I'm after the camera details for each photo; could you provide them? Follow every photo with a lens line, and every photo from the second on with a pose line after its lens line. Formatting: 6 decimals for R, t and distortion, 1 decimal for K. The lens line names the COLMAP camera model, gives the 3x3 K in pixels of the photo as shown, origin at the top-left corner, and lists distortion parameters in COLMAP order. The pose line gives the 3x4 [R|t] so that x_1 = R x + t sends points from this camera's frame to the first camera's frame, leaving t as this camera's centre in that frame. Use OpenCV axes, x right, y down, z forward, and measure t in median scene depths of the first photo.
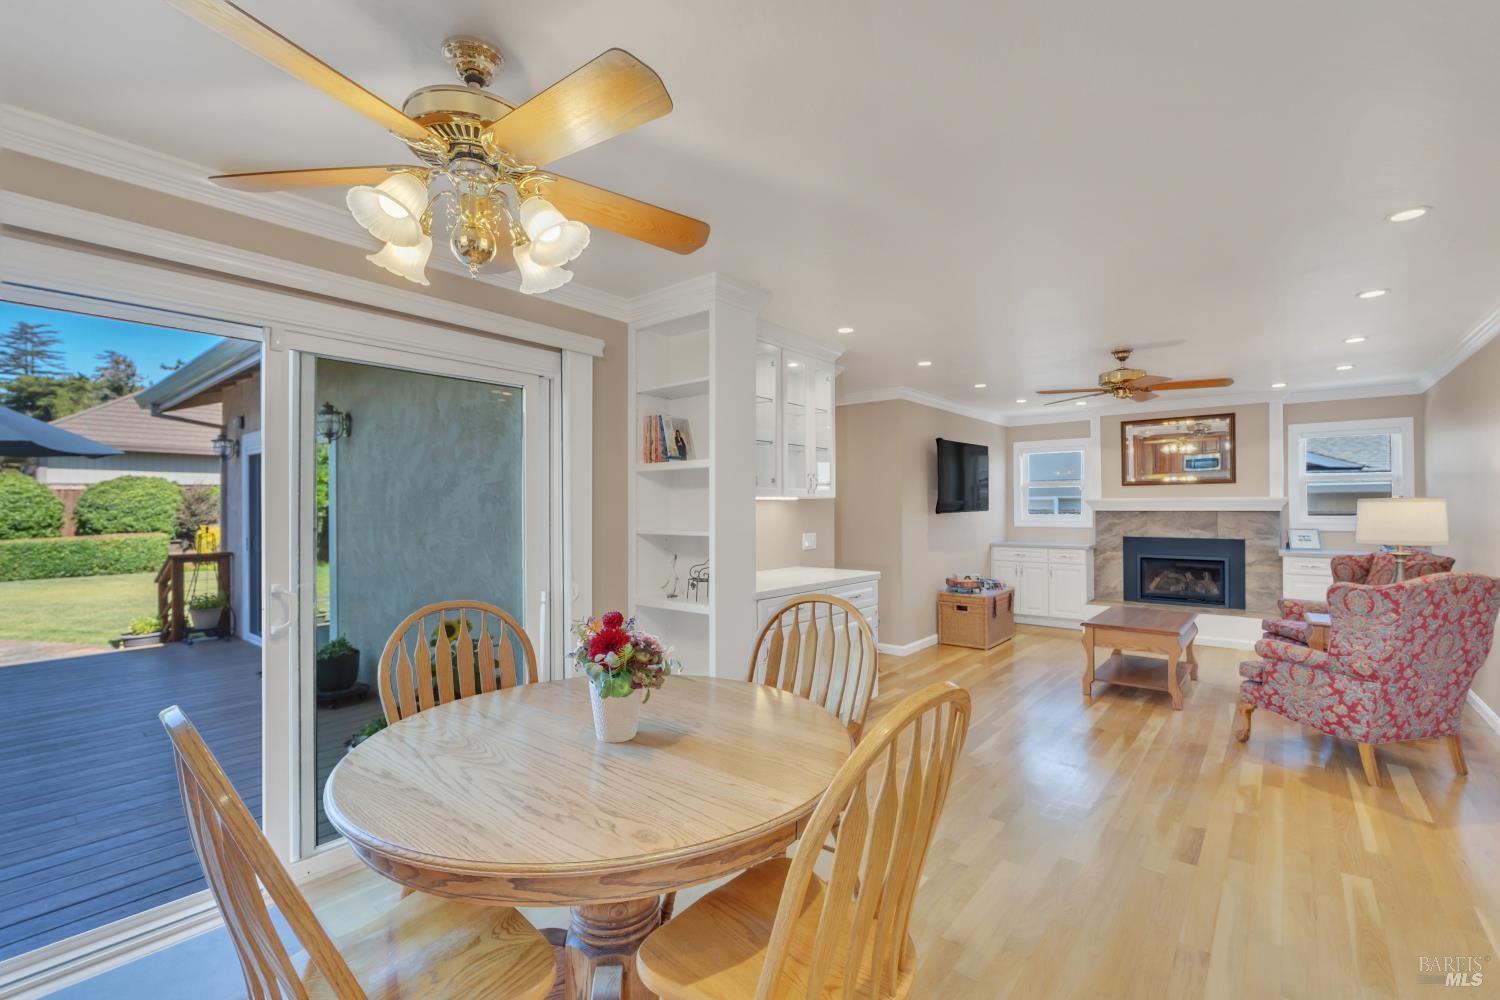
lens RADIAL K [[657.8, 0, 752.0], [0, 657.8, 507.2], [0, 0, 1]] dist [-0.001775, 0.000072]
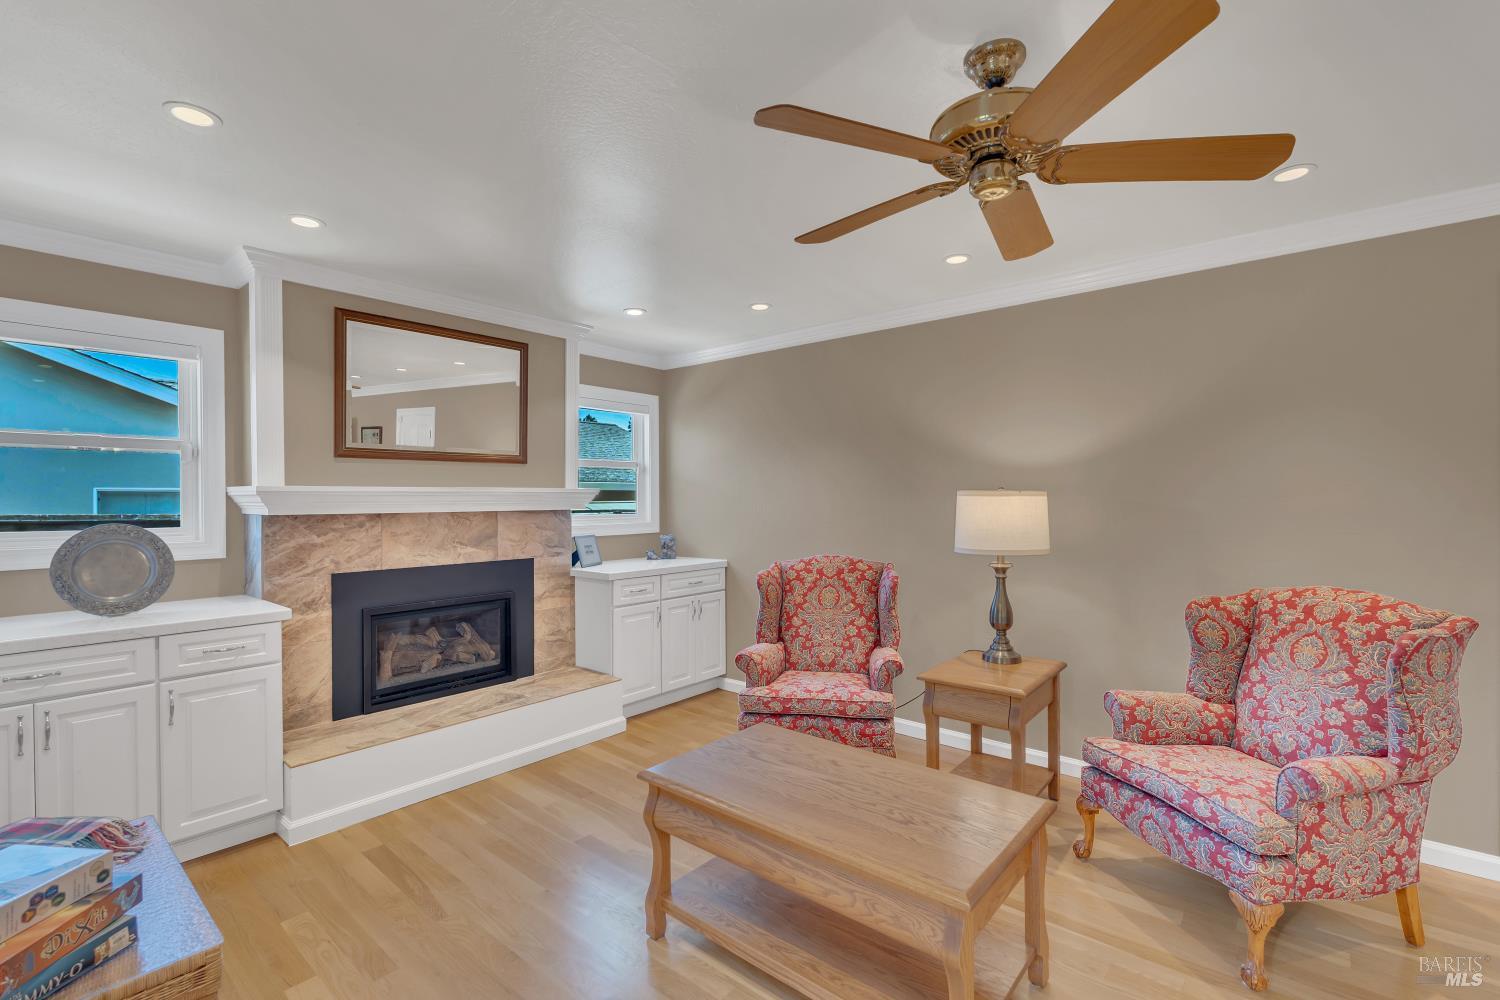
lens RADIAL K [[657.8, 0, 749.9], [0, 657.8, 498.4], [0, 0, 1]] dist [-0.001775, 0.000072]
pose [[0.023867, 0.005410, 0.999701, 0.154510], [0.005808, 0.999968, -0.005550, -0.001602], [-0.999698, 0.005939, 0.023835, 0.807220]]
